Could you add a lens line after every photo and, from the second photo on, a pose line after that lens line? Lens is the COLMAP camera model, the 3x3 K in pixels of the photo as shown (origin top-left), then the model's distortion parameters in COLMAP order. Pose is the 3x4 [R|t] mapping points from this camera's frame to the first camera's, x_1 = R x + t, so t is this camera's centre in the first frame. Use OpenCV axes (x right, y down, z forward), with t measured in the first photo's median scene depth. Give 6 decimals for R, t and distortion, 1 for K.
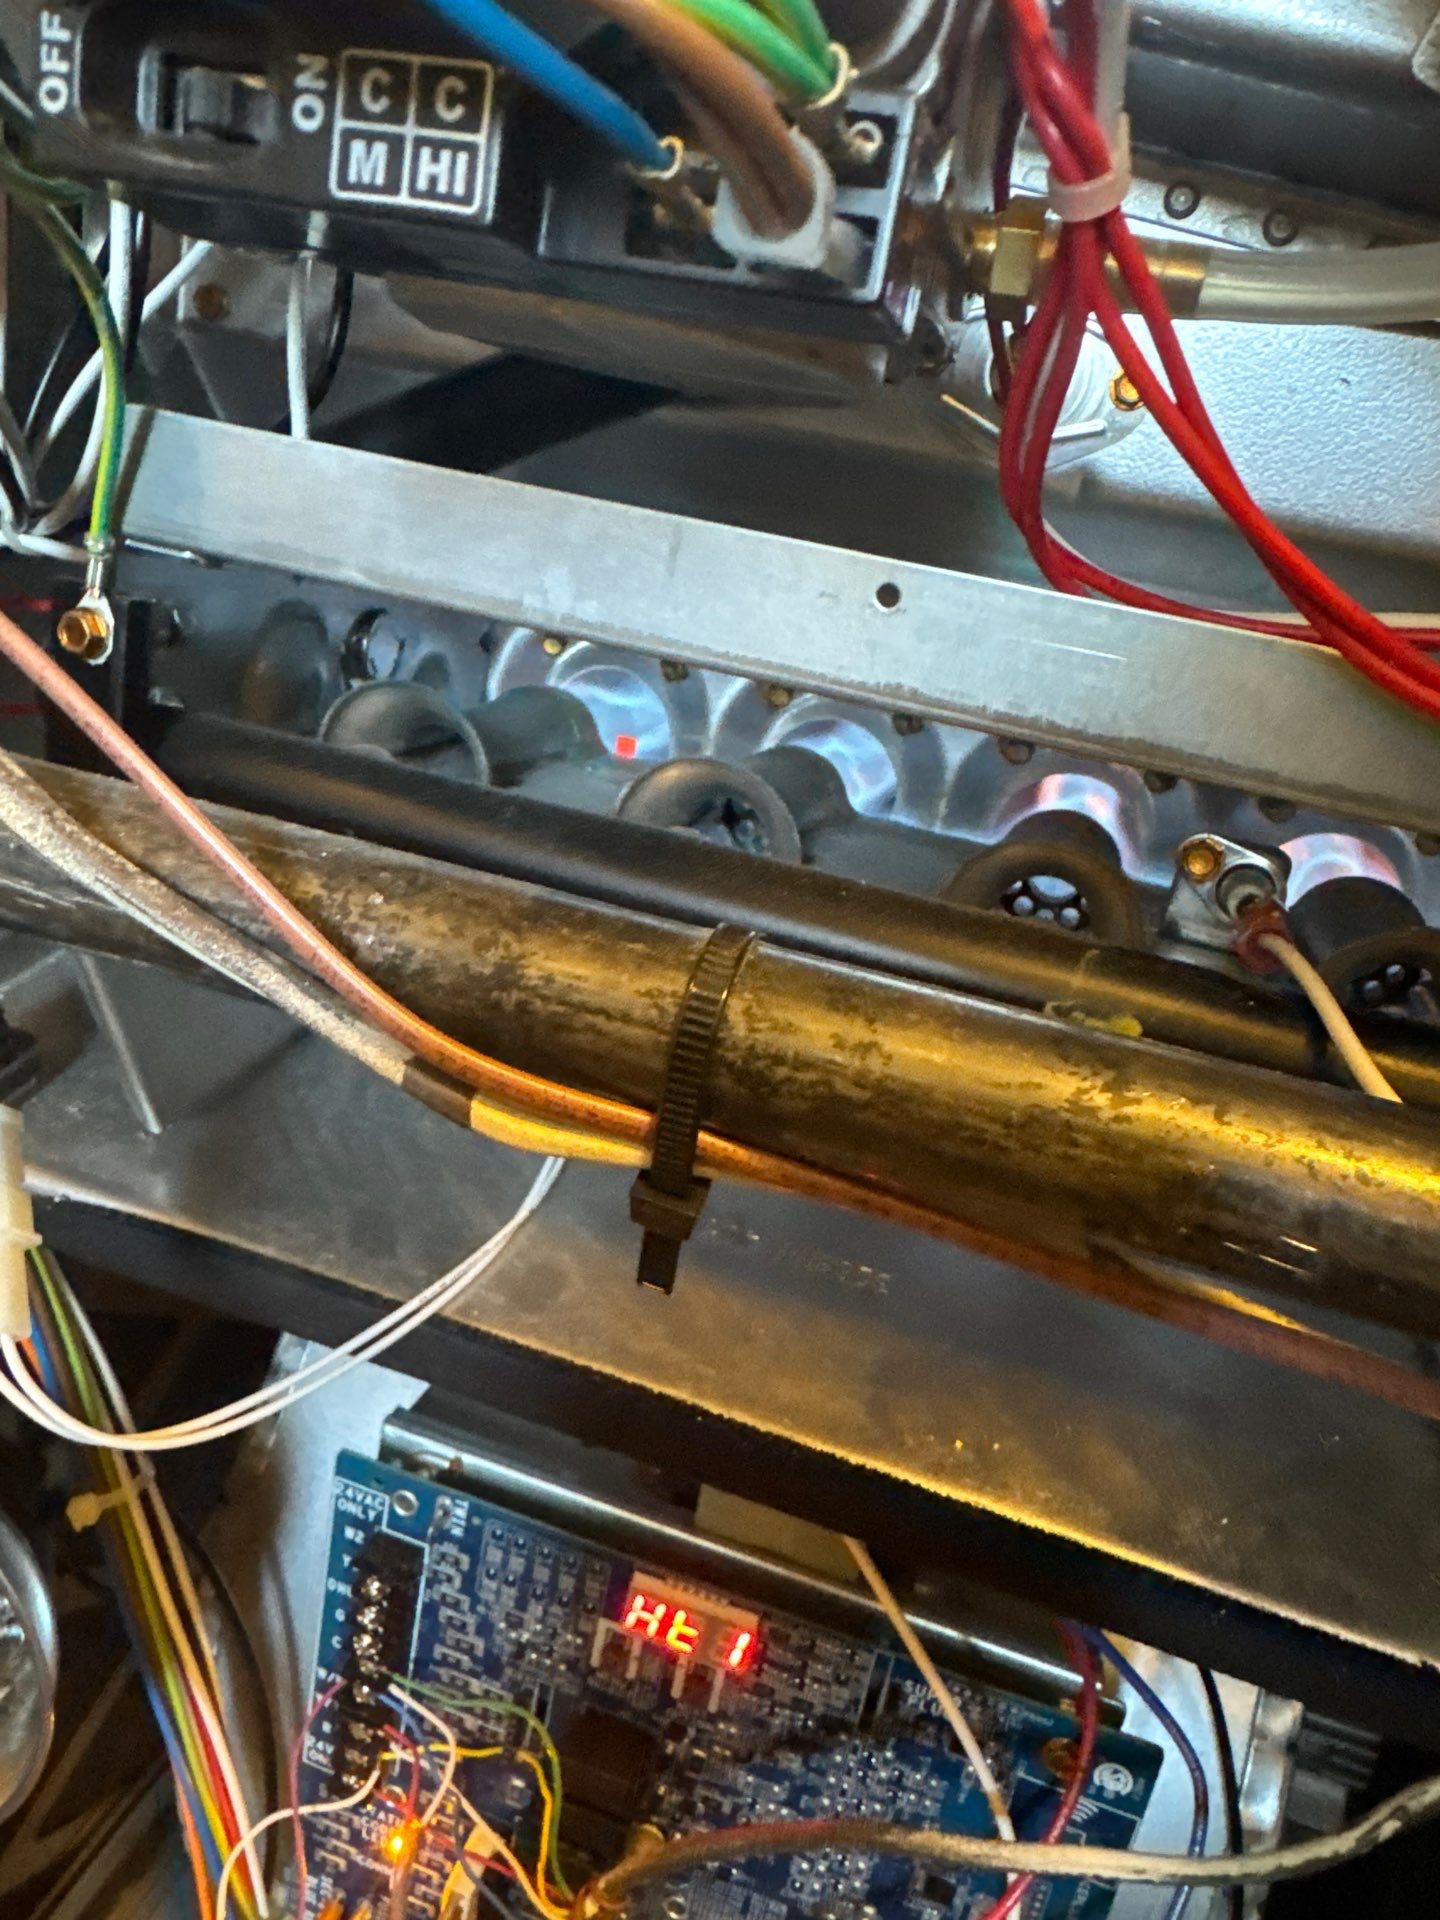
lens RADIAL K [[1407.4, 0, 739.5], [0, 1407.4, 971.1], [0, 0, 1]] dist [-0.051696, 0.030117]
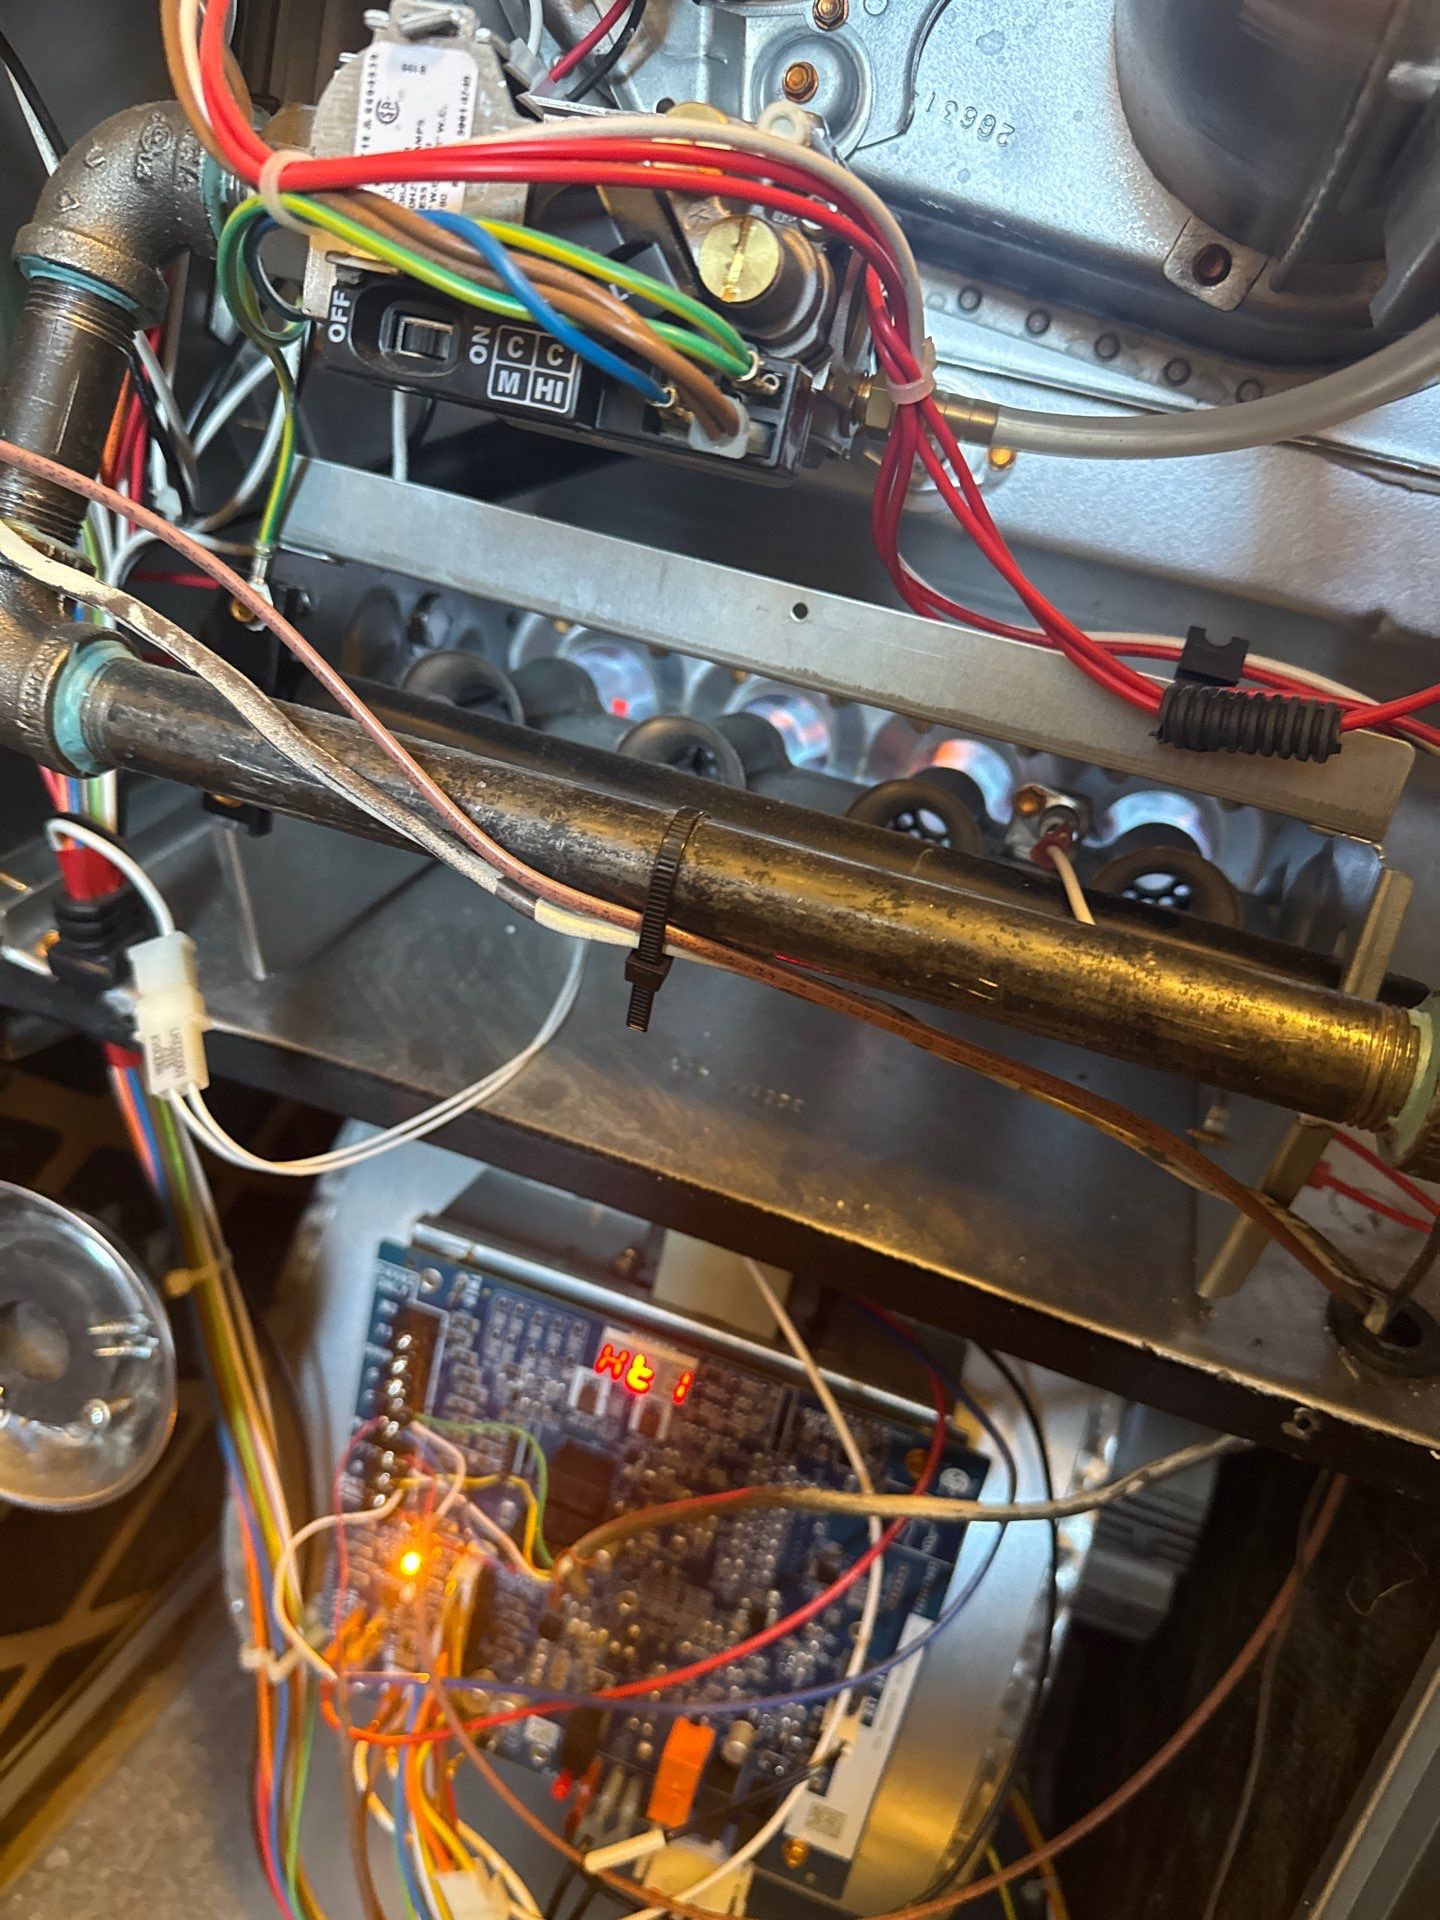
lens RADIAL K [[1397.5, 0, 751.9], [0, 1397.5, 974.2], [0, 0, 1]] dist [0.000327, -0.033002]
pose [[0.998973, 0.034313, 0.029600, 0.016392], [-0.034960, 0.999155, 0.021619, 0.080565], [-0.028833, -0.022632, 0.999328, -0.438889]]
